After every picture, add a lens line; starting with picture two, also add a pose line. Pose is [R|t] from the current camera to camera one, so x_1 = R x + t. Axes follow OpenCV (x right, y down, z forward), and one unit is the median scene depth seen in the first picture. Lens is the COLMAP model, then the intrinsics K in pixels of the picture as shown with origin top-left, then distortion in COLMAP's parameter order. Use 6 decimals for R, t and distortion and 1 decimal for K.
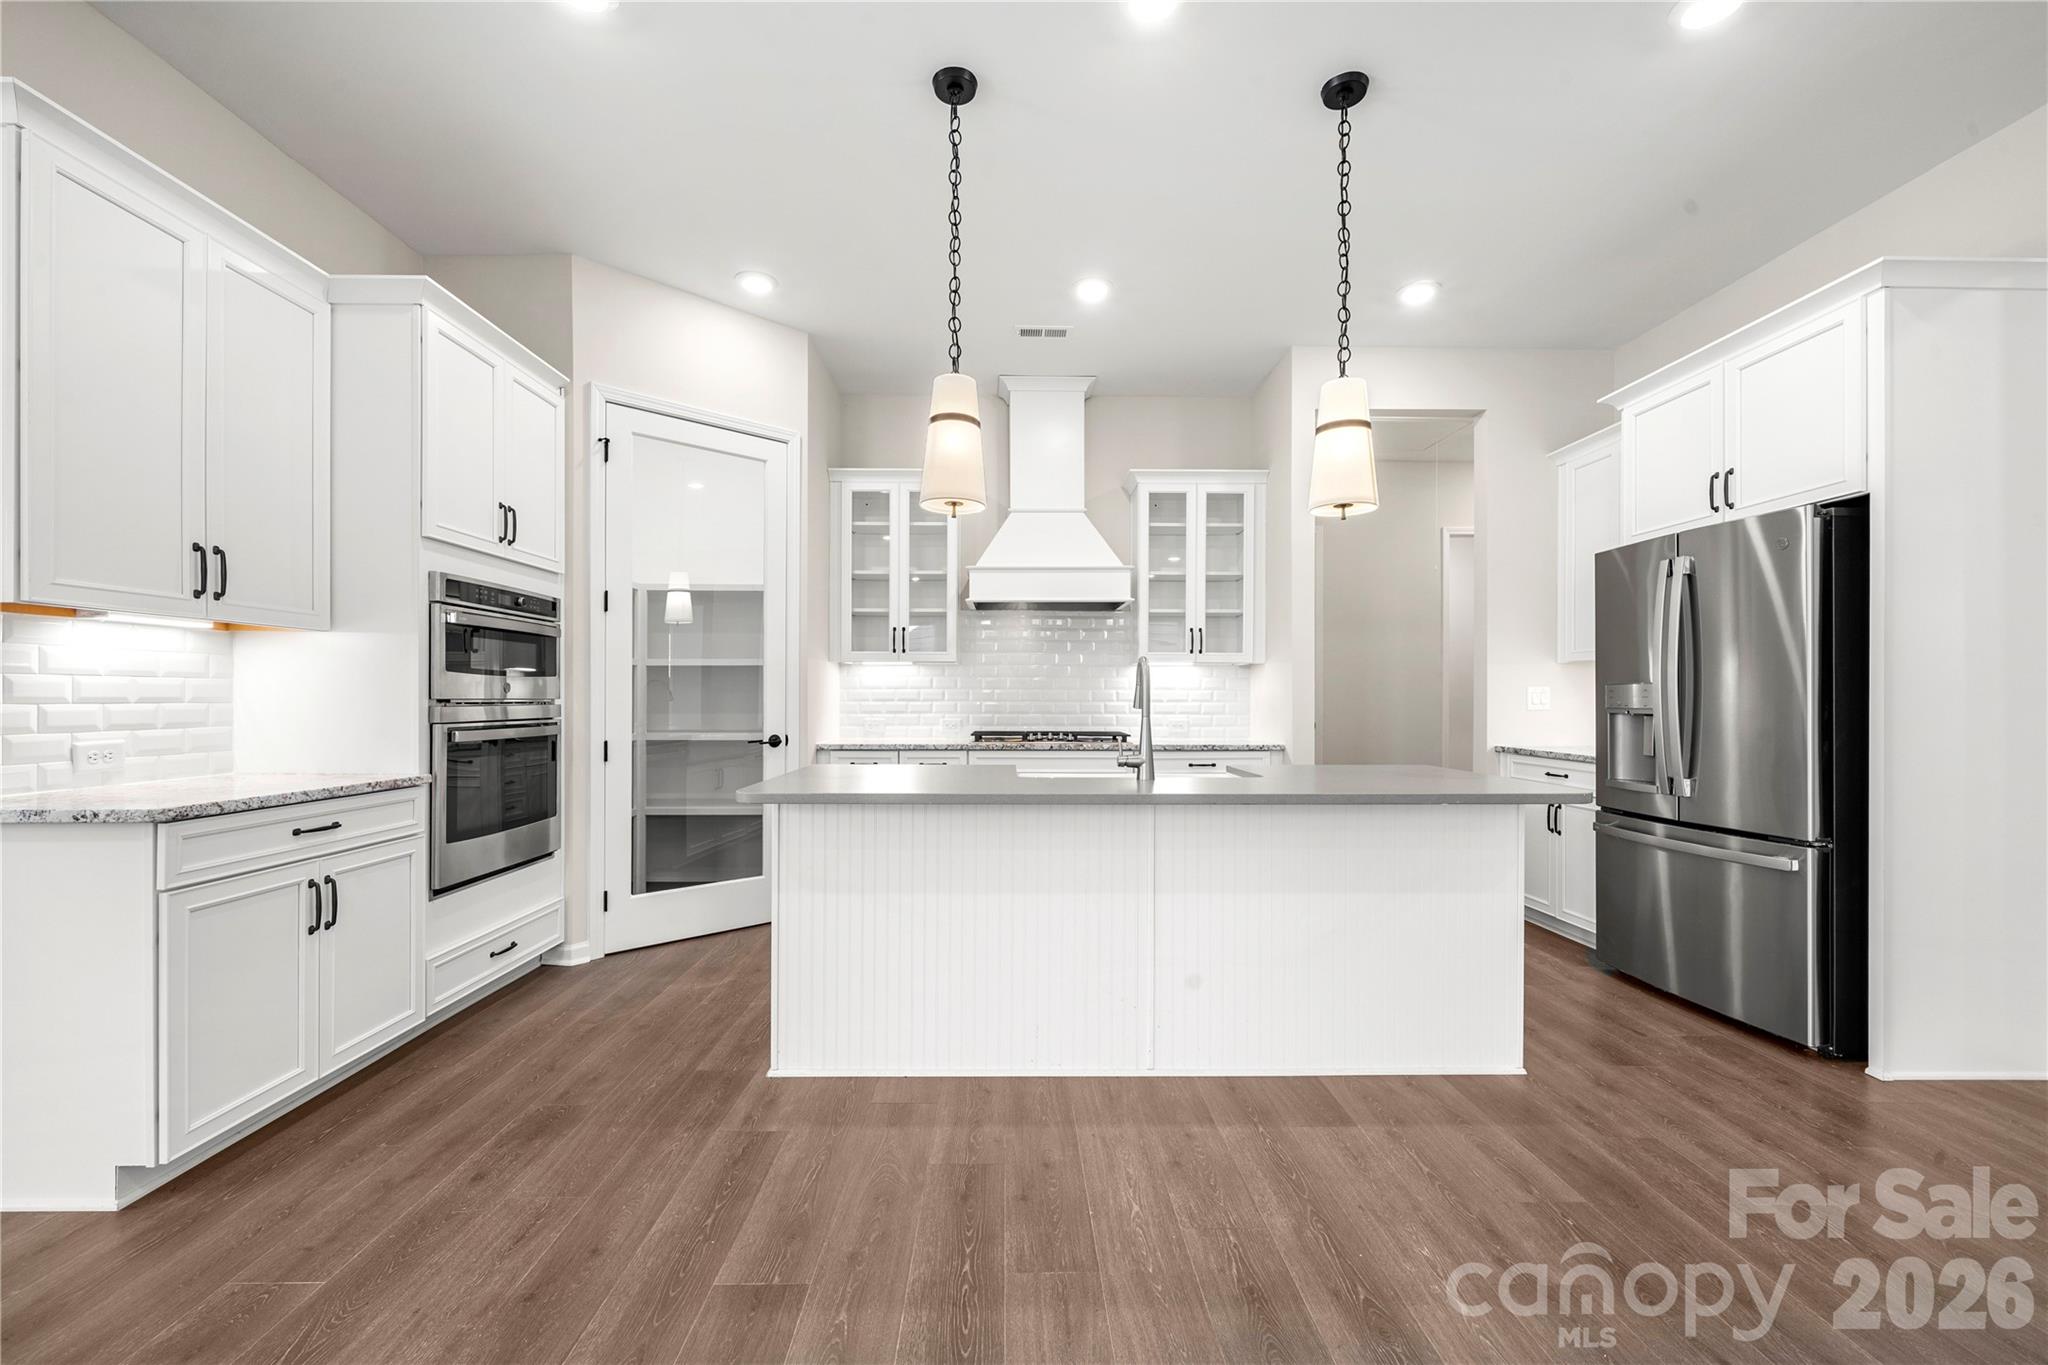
lens RADIAL K [[829.7, 0, 989.7], [0, 829.7, 699.8], [0, 0, 1]] dist [0.003868, 0.000458]
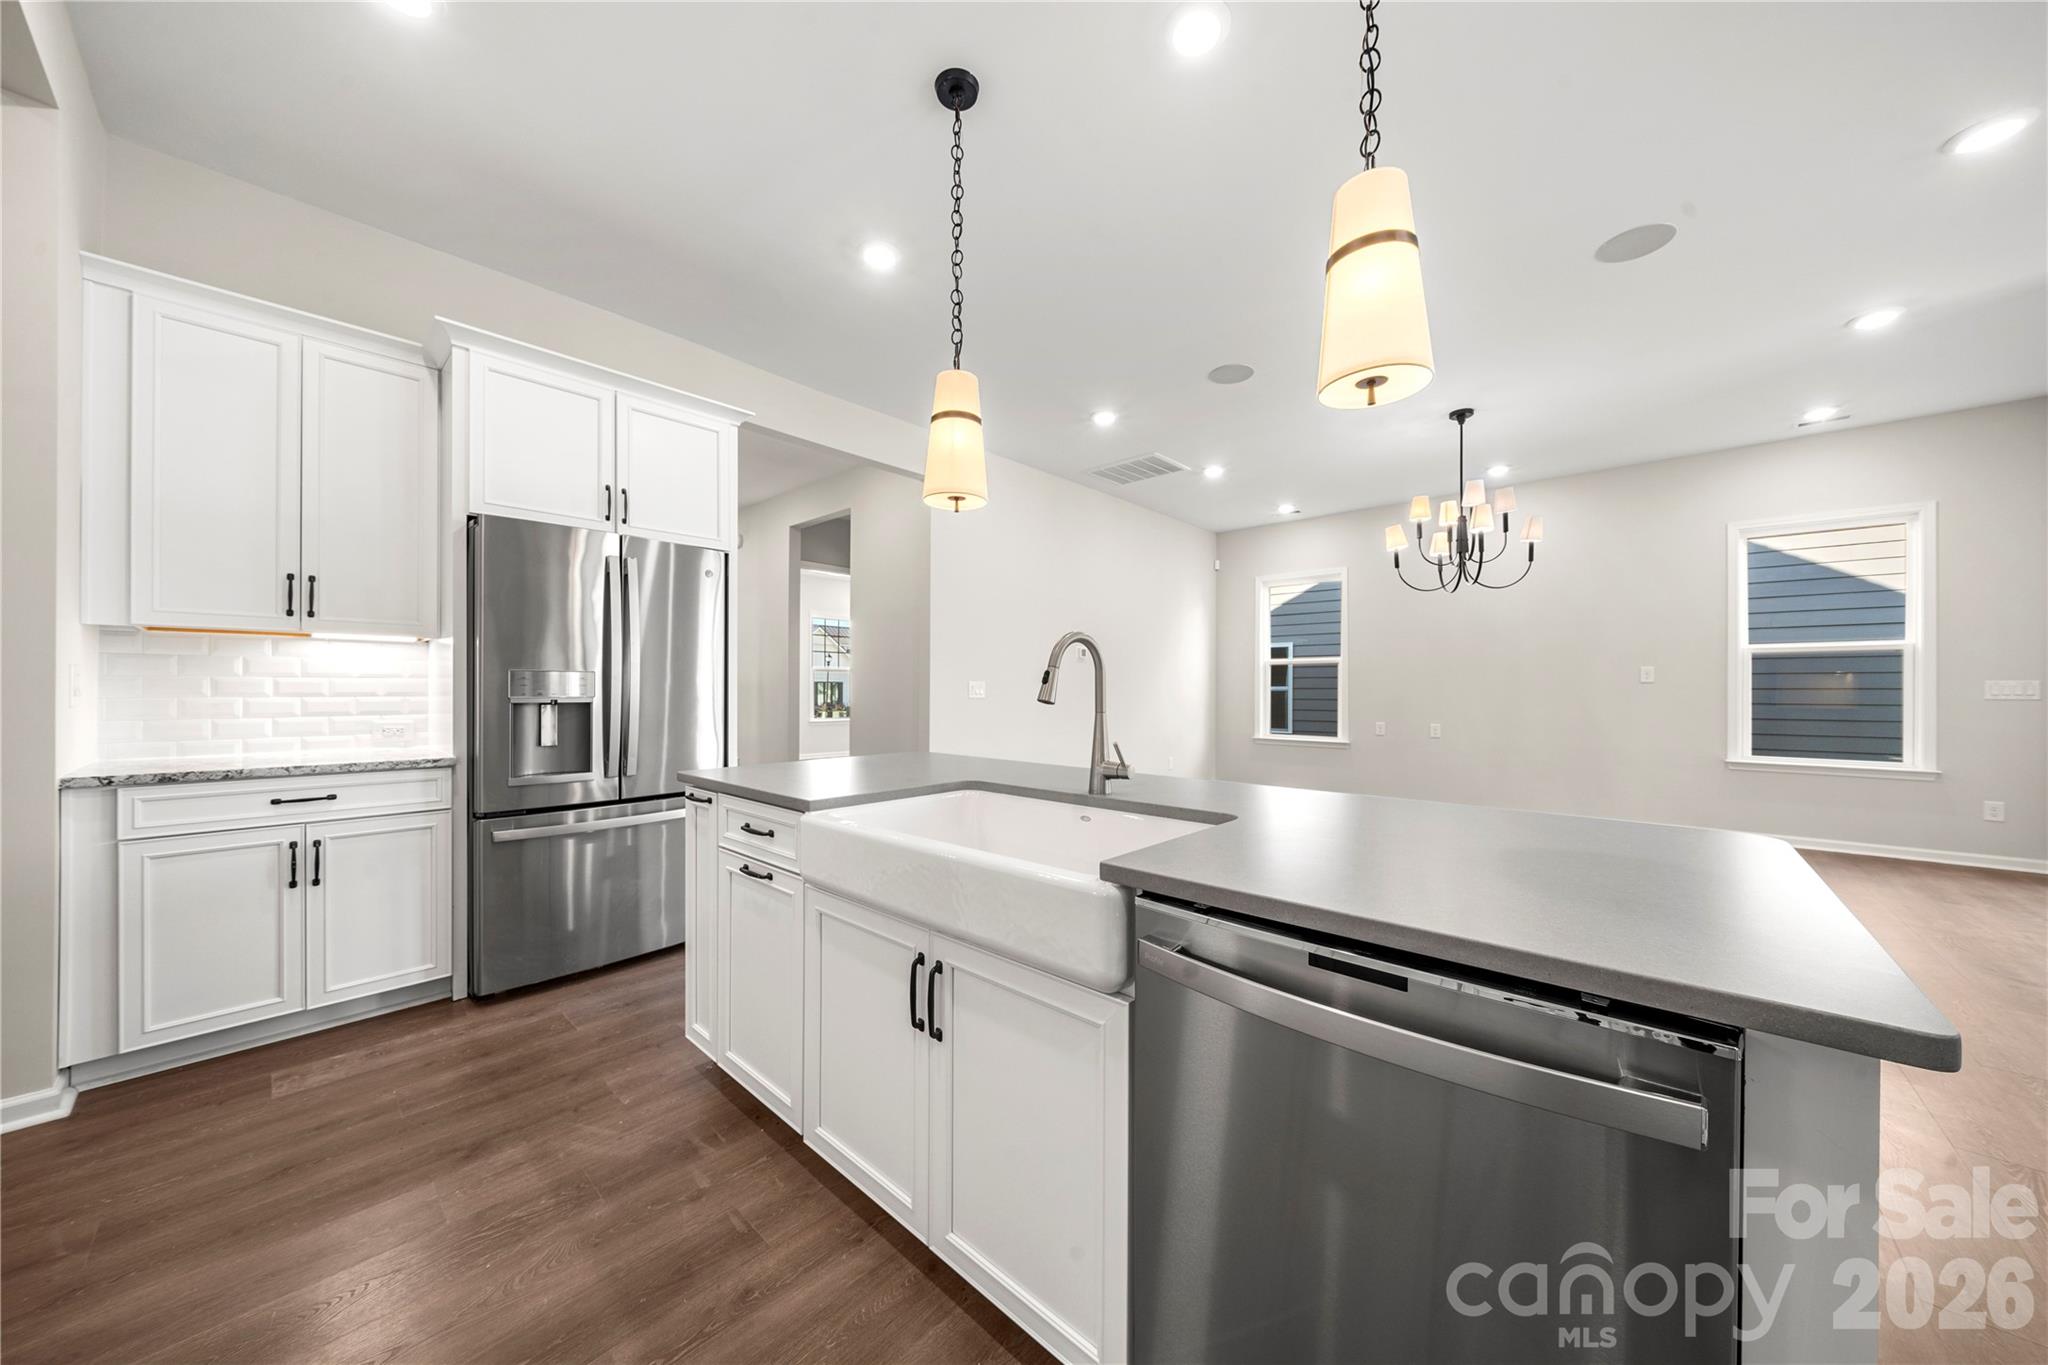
lens RADIAL K [[692.8, 0, 1017.2], [0, 692.8, 690.0], [0, 0, 1]] dist [-0.000829, 0.000195]
pose [[-0.725567, -0.004775, 0.688134, -0.140014], [-0.001507, 0.999985, 0.005349, -0.002265], [-0.688149, 0.002844, -0.725563, 1.155909]]
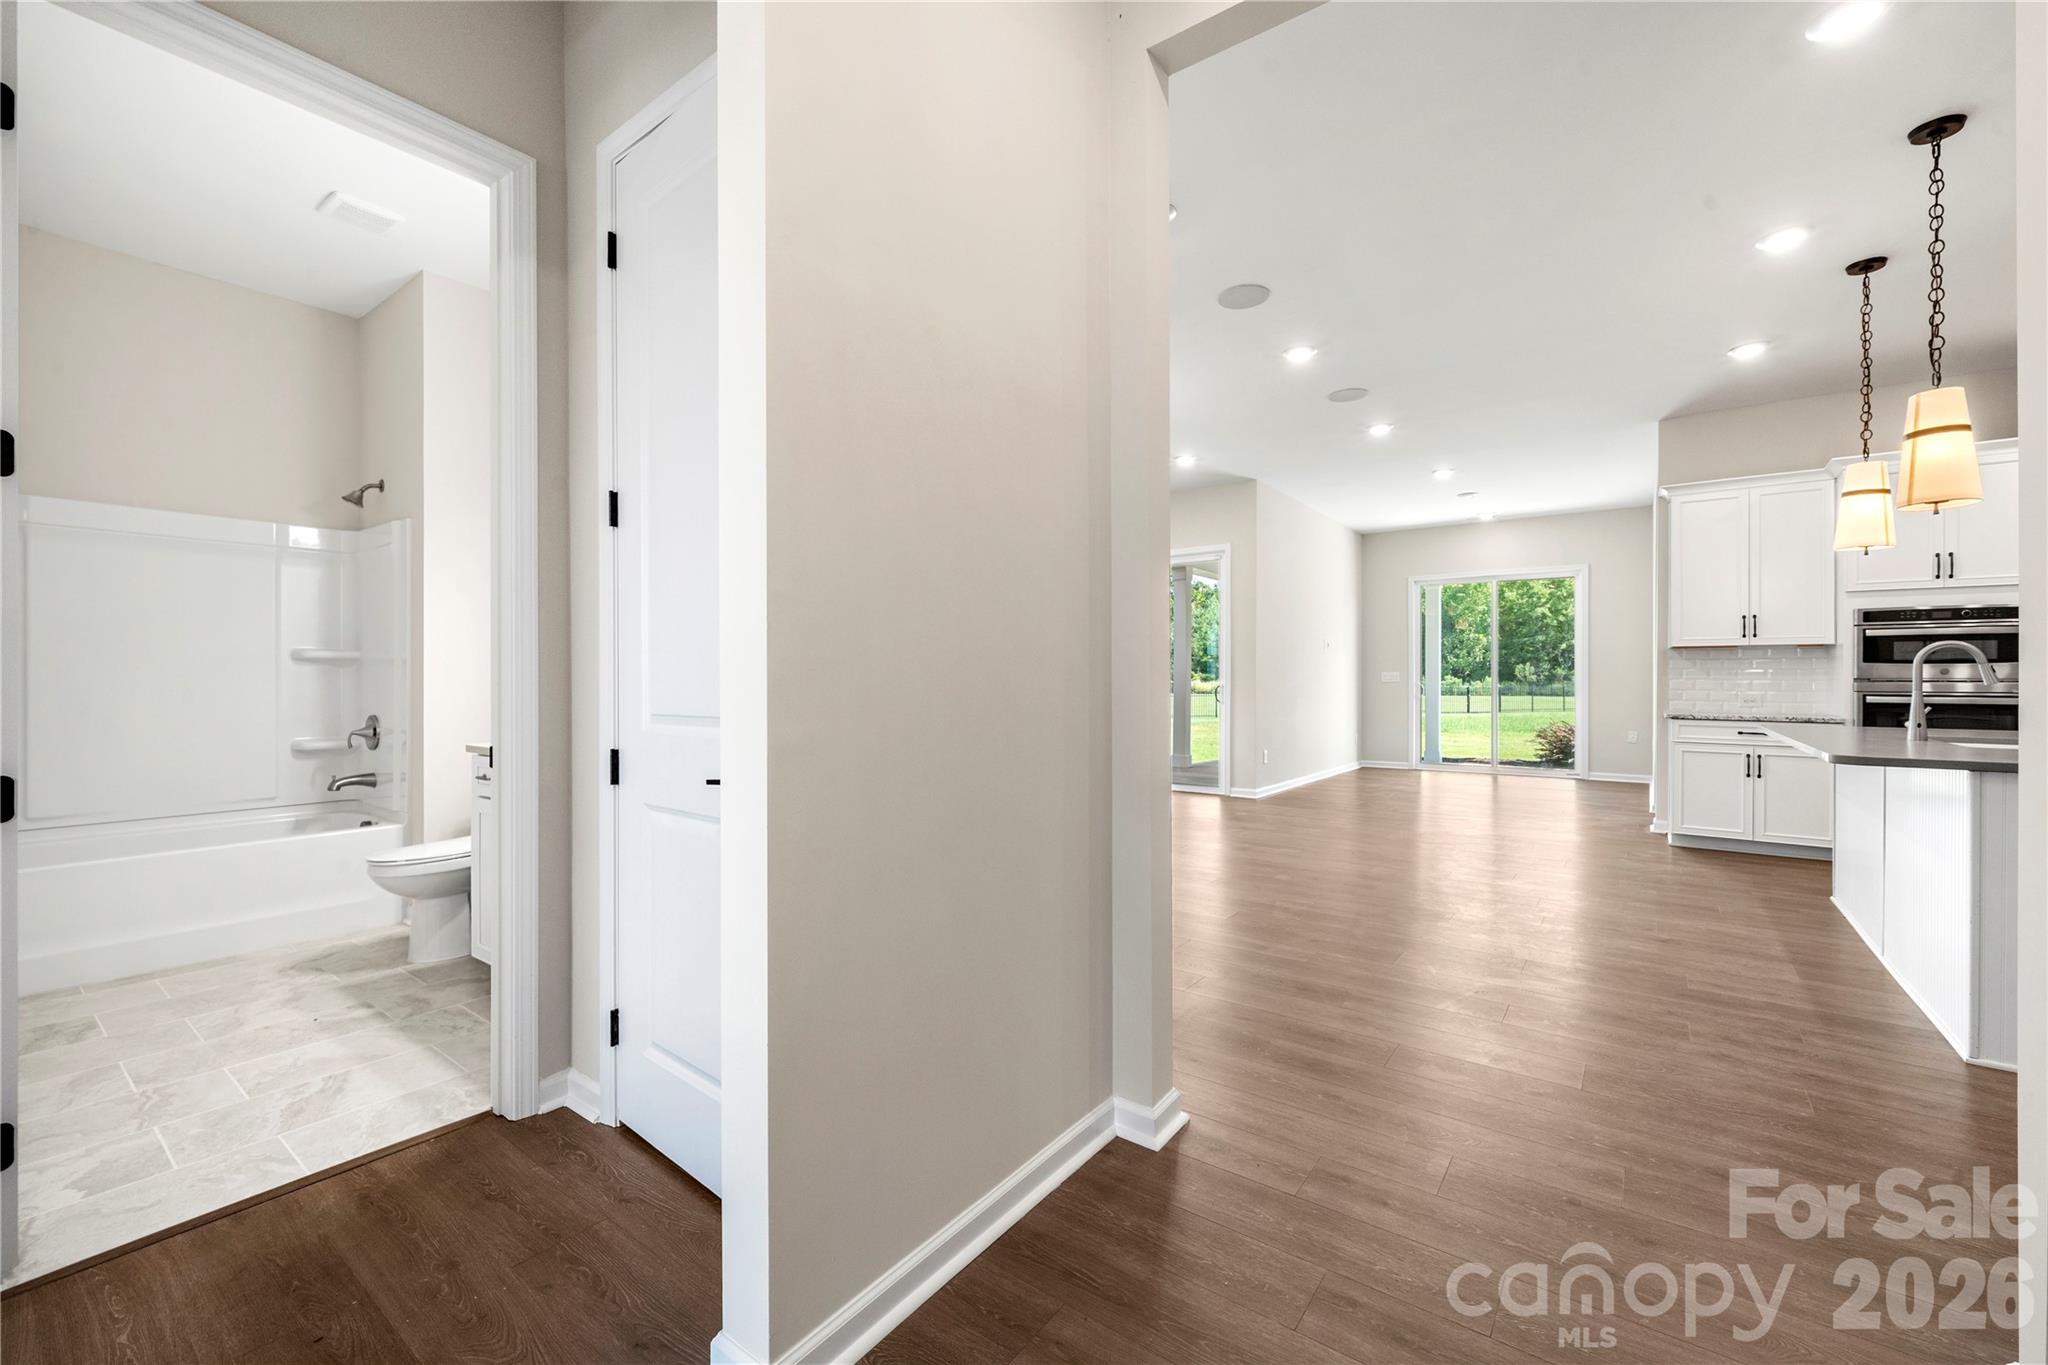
lens RADIAL K [[829.7, 0, 1025.7], [0, 829.7, 675.9], [0, 0, 1]] dist [0.003868, 0.000458]
pose [[-0.601416, -0.003130, -0.798930, 1.539744], [-0.006541, 0.999978, 0.001007, 0.003439], [0.798909, 0.005832, -0.601423, 0.519554]]
